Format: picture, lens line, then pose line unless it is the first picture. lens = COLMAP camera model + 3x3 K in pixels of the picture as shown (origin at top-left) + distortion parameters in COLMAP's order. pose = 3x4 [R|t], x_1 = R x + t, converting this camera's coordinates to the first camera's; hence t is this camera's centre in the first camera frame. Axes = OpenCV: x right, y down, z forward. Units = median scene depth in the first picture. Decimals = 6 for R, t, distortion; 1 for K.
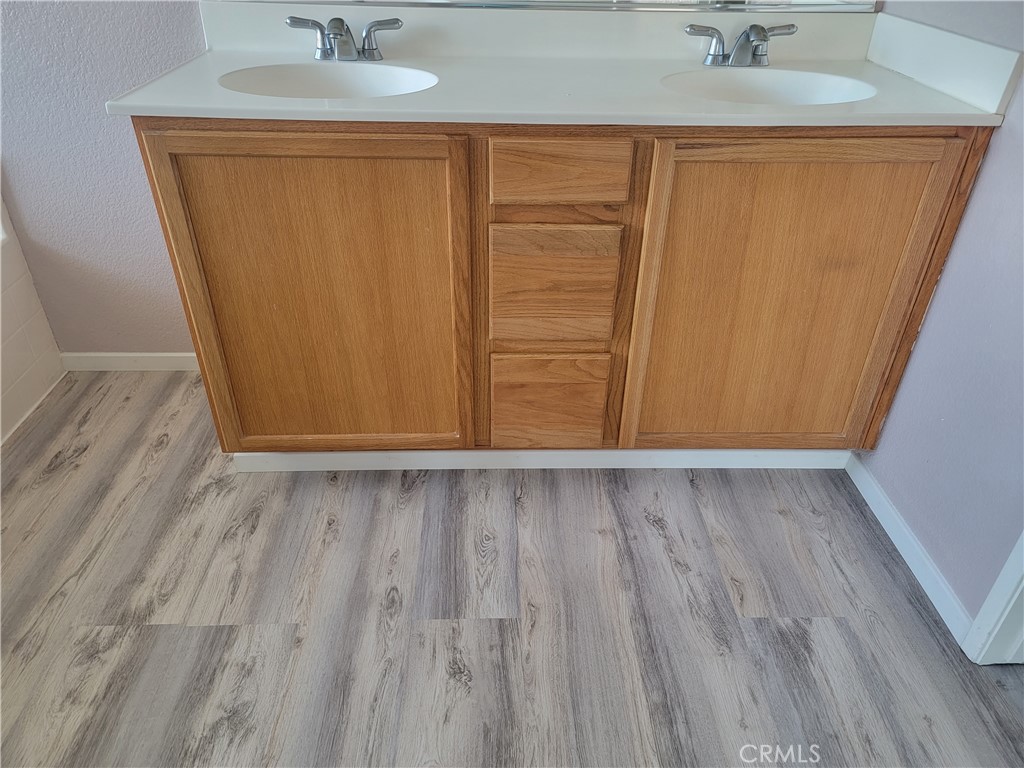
lens RADIAL K [[712.6, 0, 521.4], [0, 712.6, 381.7], [0, 0, 1]] dist [0.073626, -0.059521]
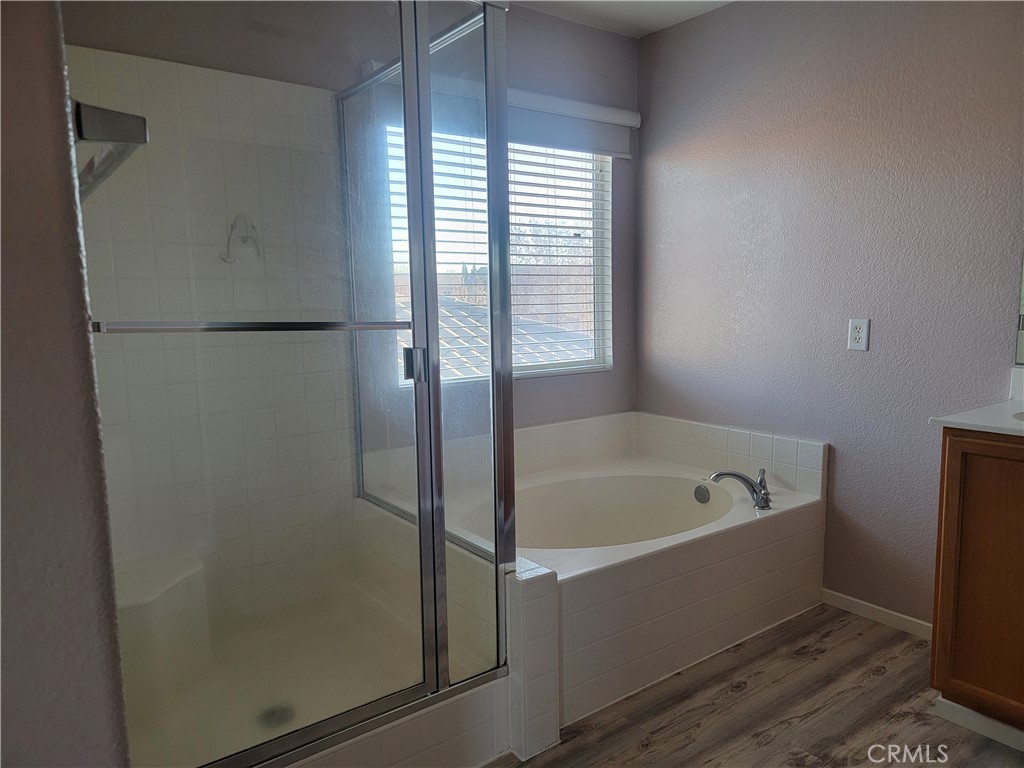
lens RADIAL K [[712.6, 0, 520.6], [0, 712.6, 386.7], [0, 0, 1]] dist [0.073626, -0.059521]
pose [[0.570662, 0.070484, -0.818155, 0.178658], [-0.429654, 0.874685, -0.224329, 0.248582], [0.699816, 0.479540, 0.529433, -0.418681]]
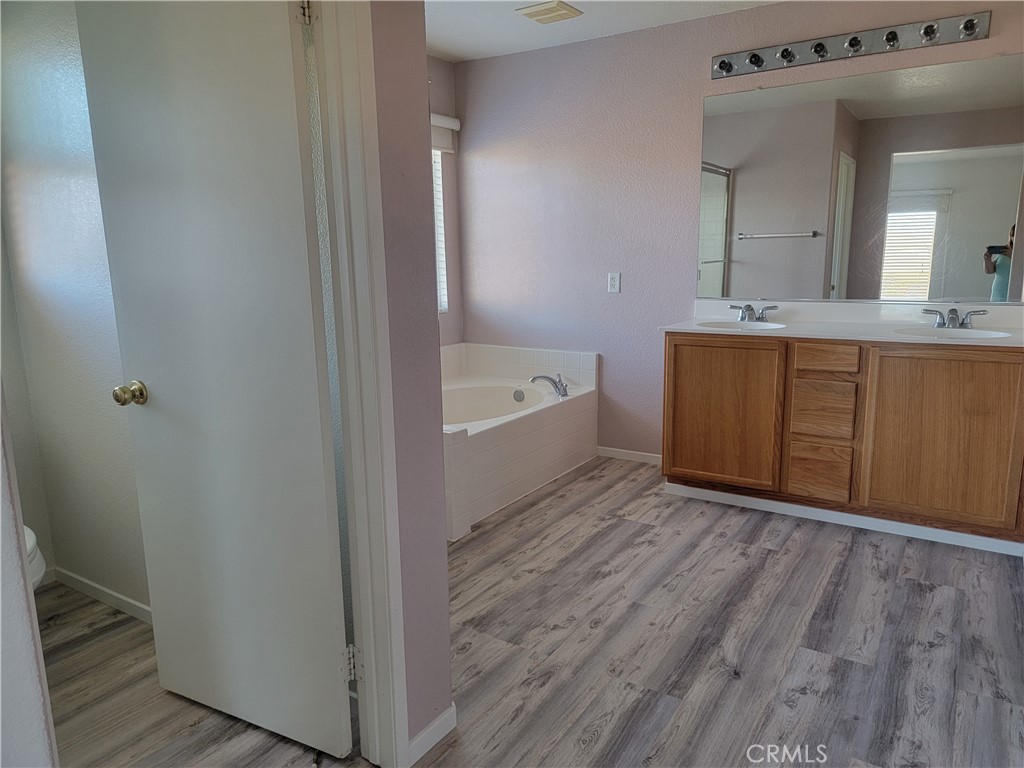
lens RADIAL K [[712.6, 0, 529.6], [0, 712.6, 386.8], [0, 0, 1]] dist [0.073626, -0.059521]
pose [[0.830562, 0.072029, -0.552249, 0.486791], [-0.281171, 0.910182, -0.304157, 0.691590], [0.480739, 0.407898, 0.776215, -1.115477]]
